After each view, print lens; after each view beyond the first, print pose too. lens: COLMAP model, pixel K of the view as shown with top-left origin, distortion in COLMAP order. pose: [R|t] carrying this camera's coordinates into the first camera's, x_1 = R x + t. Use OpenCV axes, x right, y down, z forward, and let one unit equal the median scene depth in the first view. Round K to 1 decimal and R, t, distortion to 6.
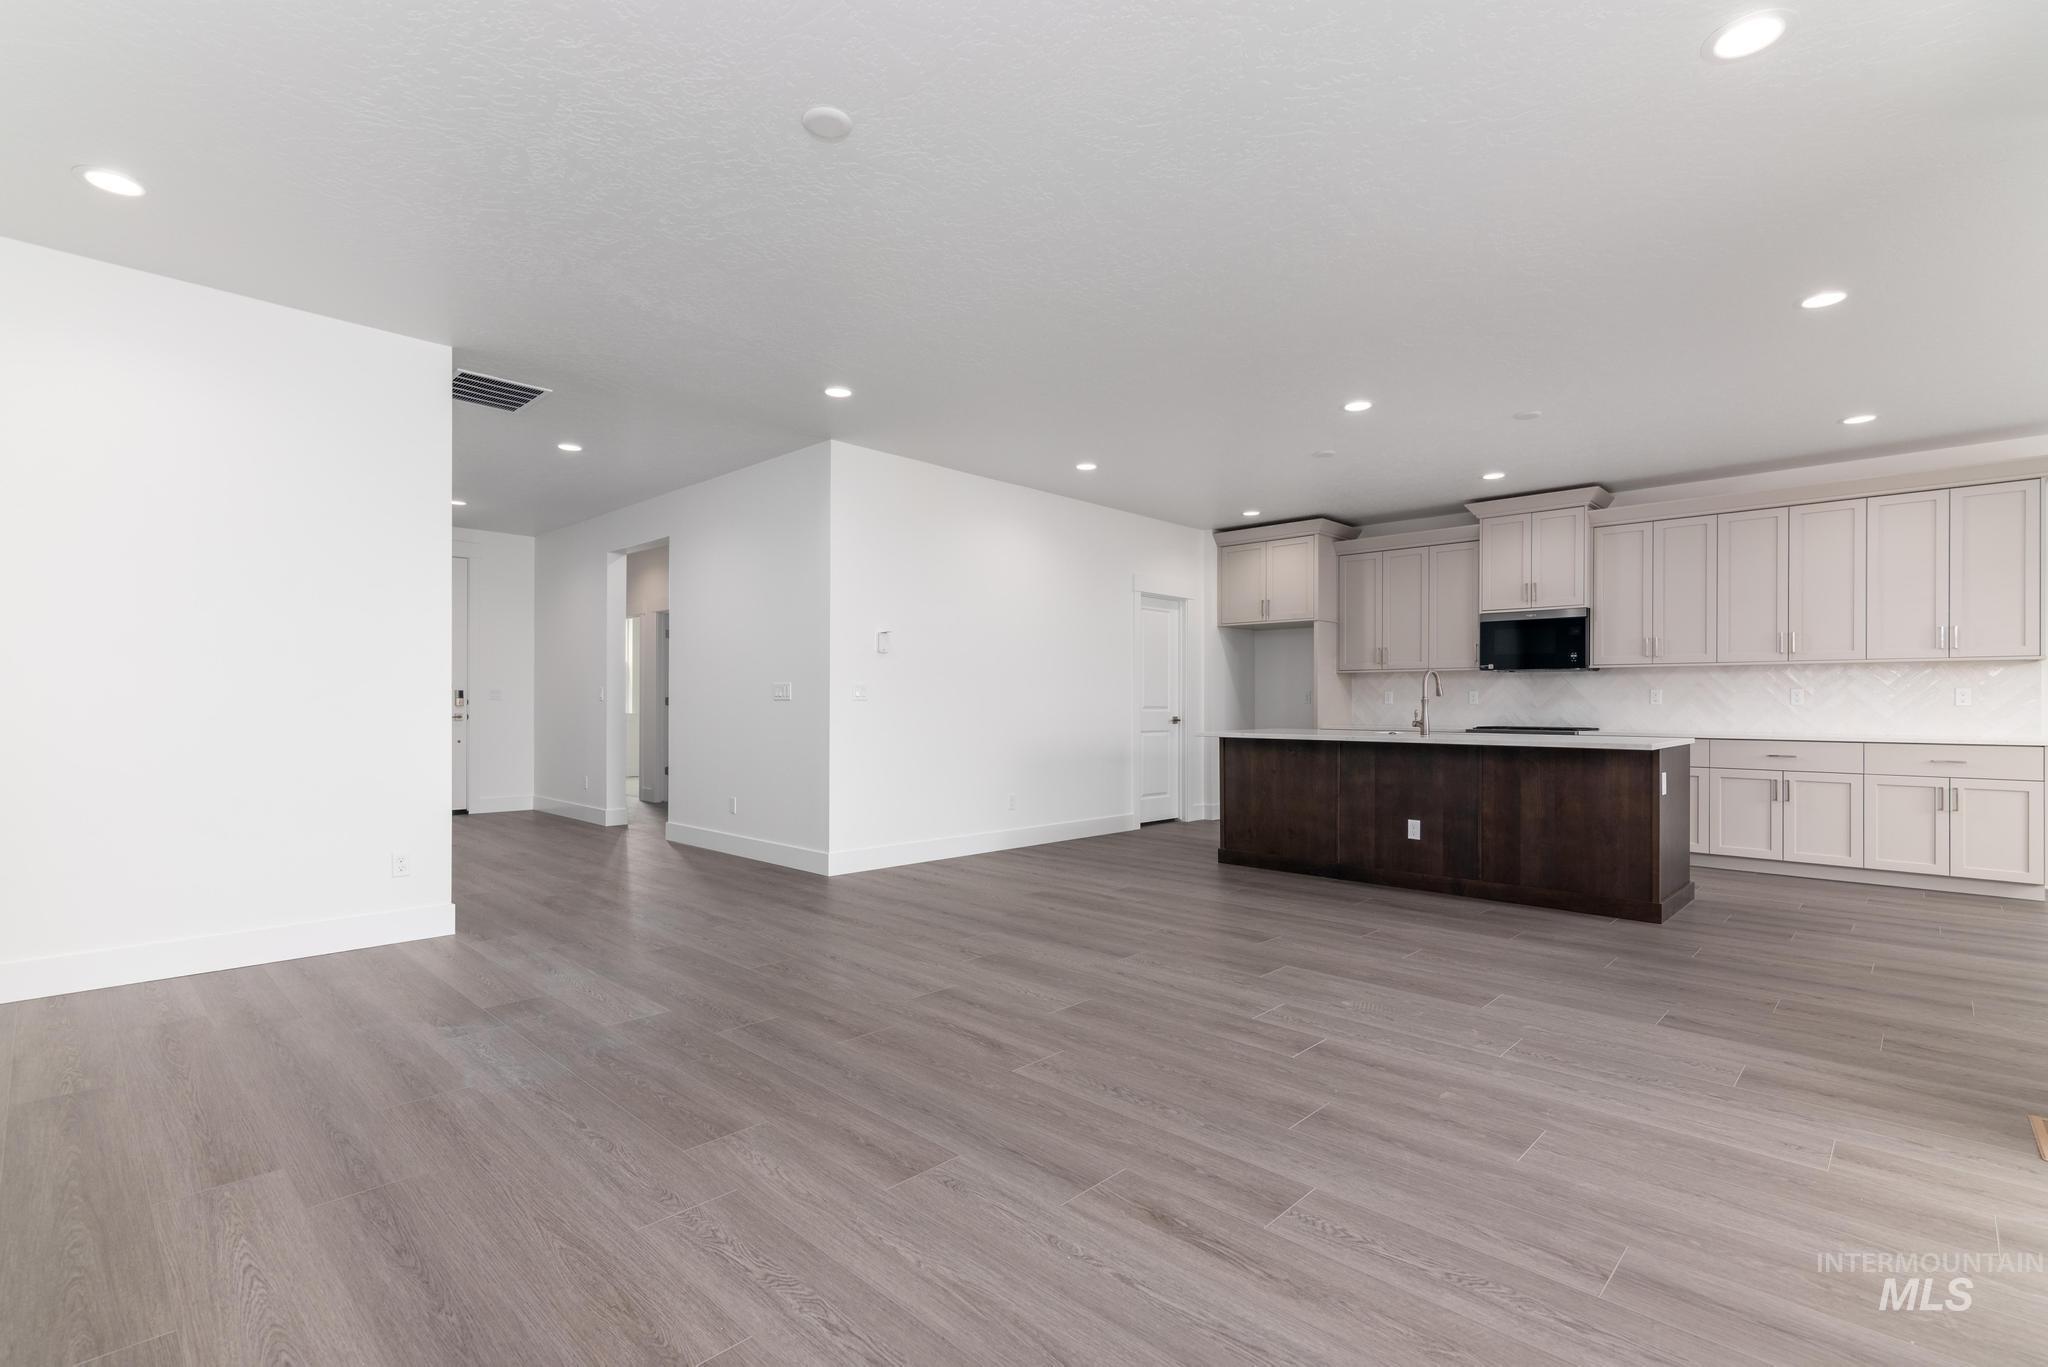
lens RADIAL K [[949.3, 0, 1024.0], [0, 949.3, 683.5], [0, 0, 1]] dist [0.002883, 0.000332]
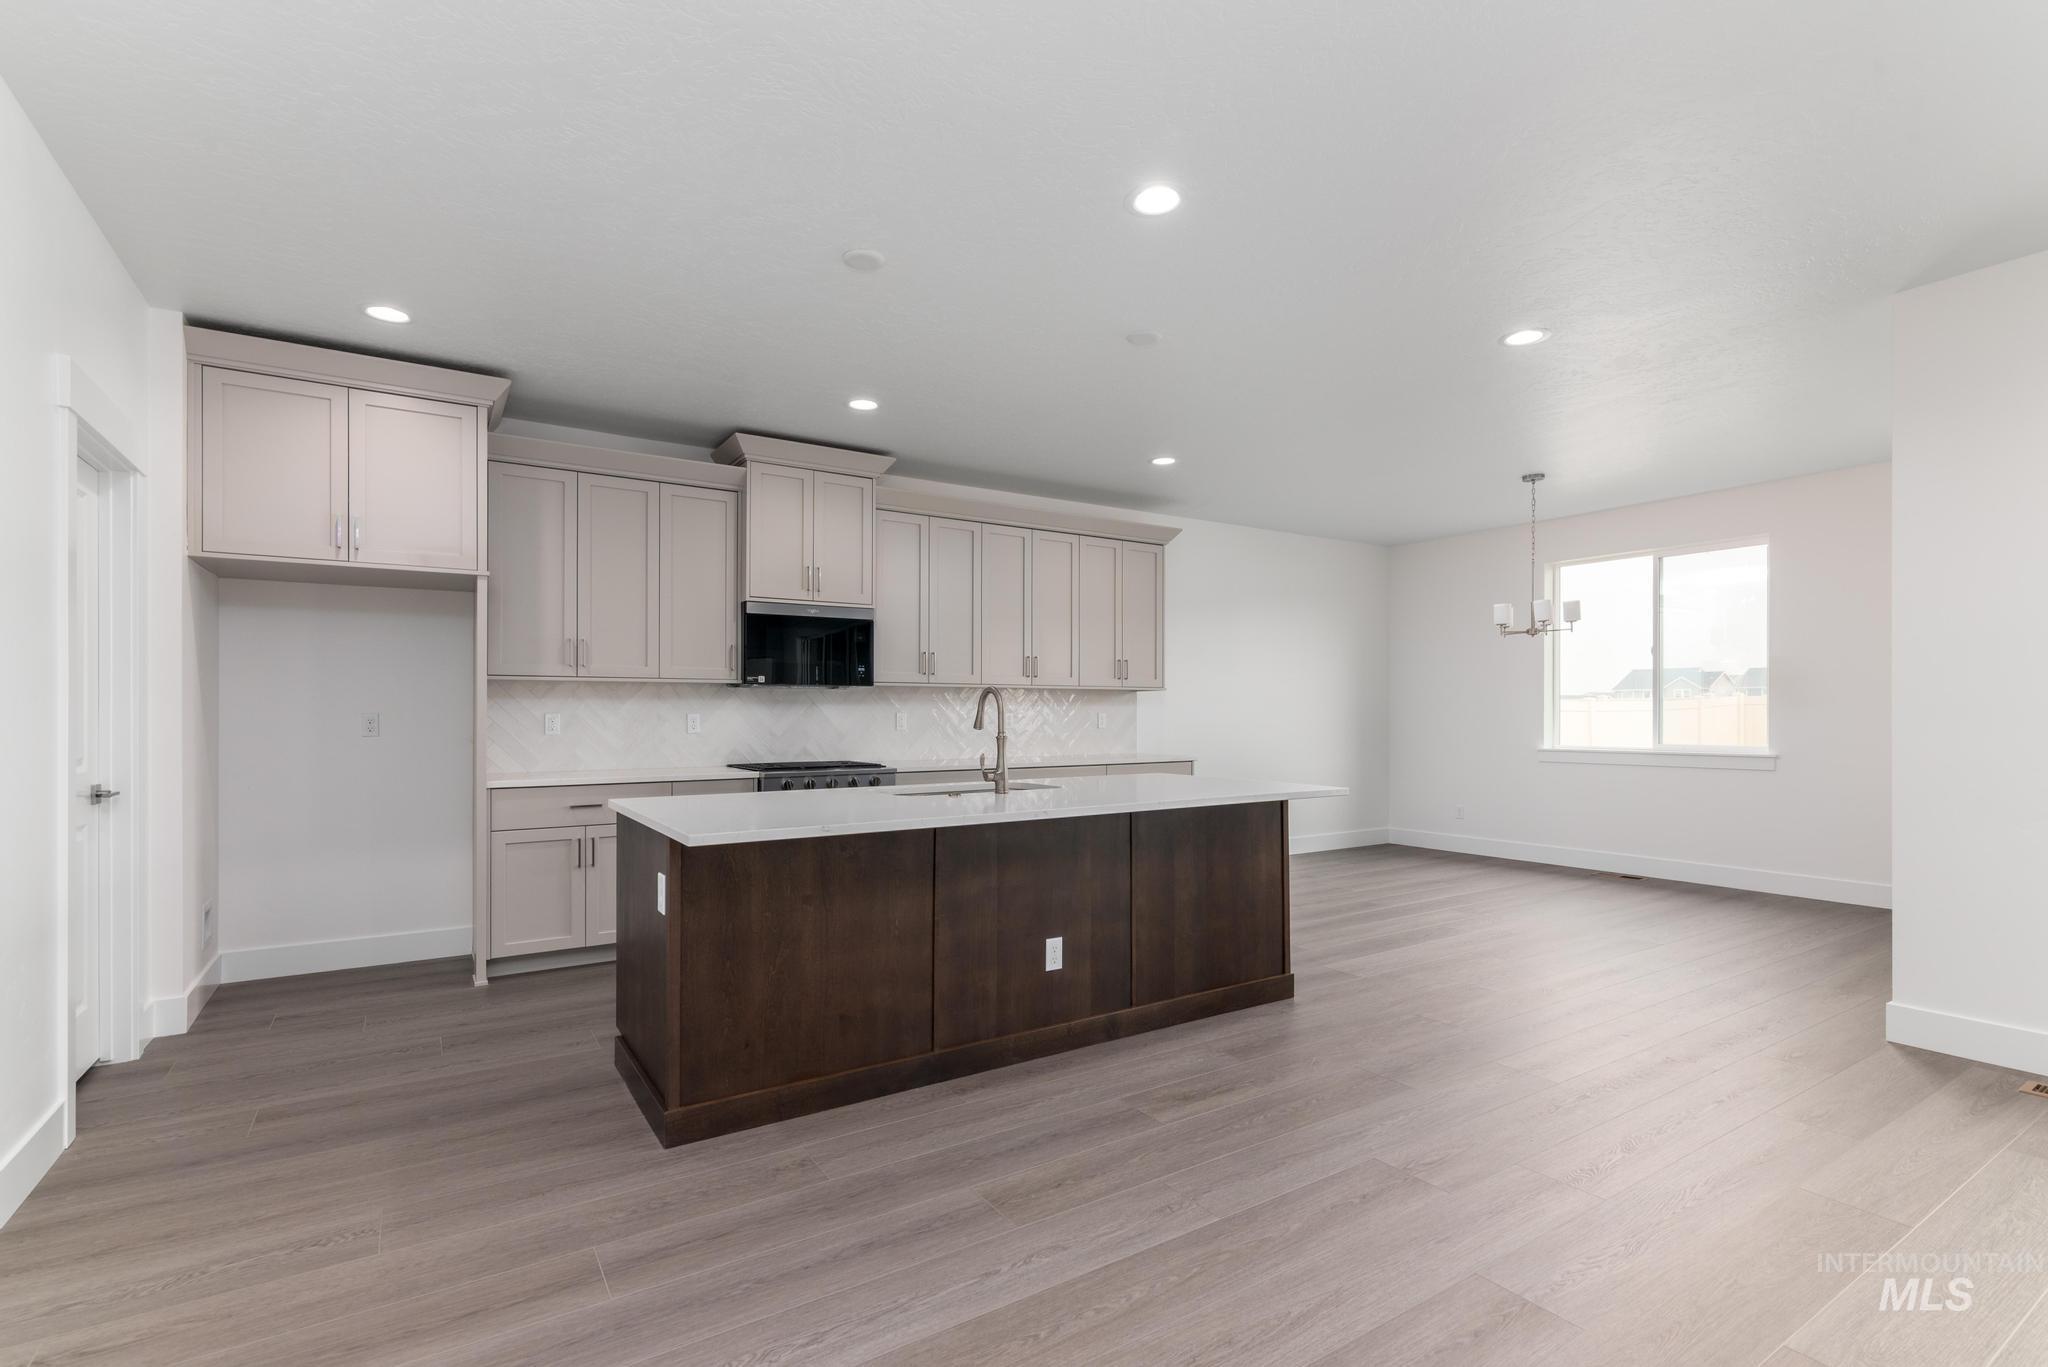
lens RADIAL K [[940.8, 0, 1014.5], [0, 940.8, 710.7], [0, 0, 1]] dist [0.000975, 0.000191]
pose [[0.234270, -0.003290, 0.972166, -0.173795], [-0.017744, 0.999813, 0.007660, -0.004462], [-0.972010, -0.019045, 0.234168, 0.885352]]
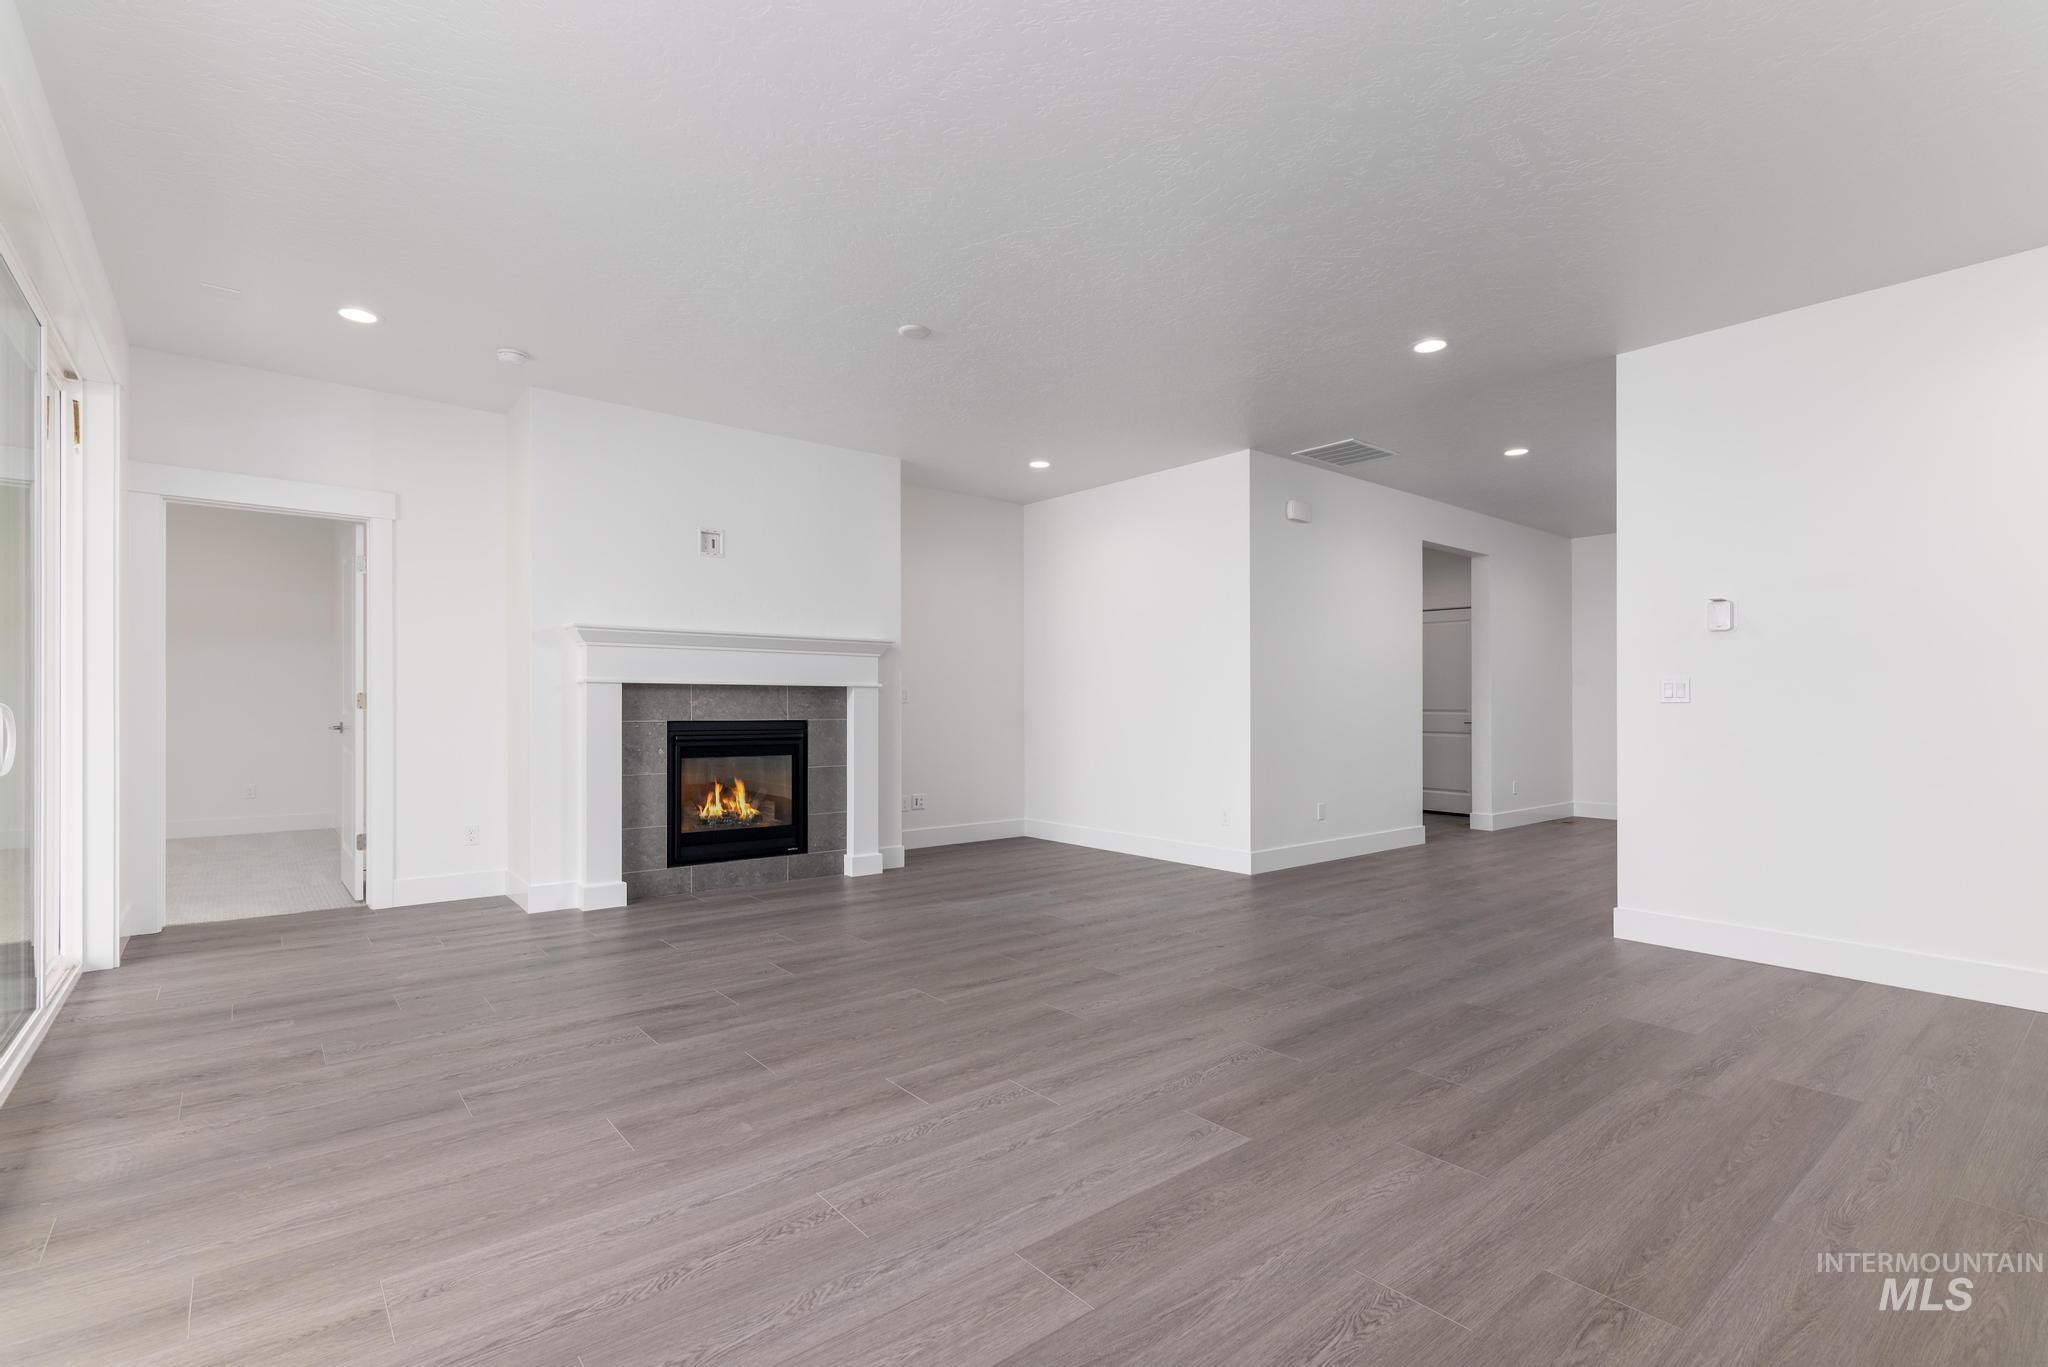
lens RADIAL K [[940.8, 0, 1014.5], [0, 940.8, 710.7], [0, 0, 1]] dist [0.000975, 0.000191]
pose [[-0.121060, 0.002843, -0.992641, 0.623994], [0.015987, 0.999872, 0.000914, 0.015239], [0.992516, -0.015759, -0.121090, 0.650955]]
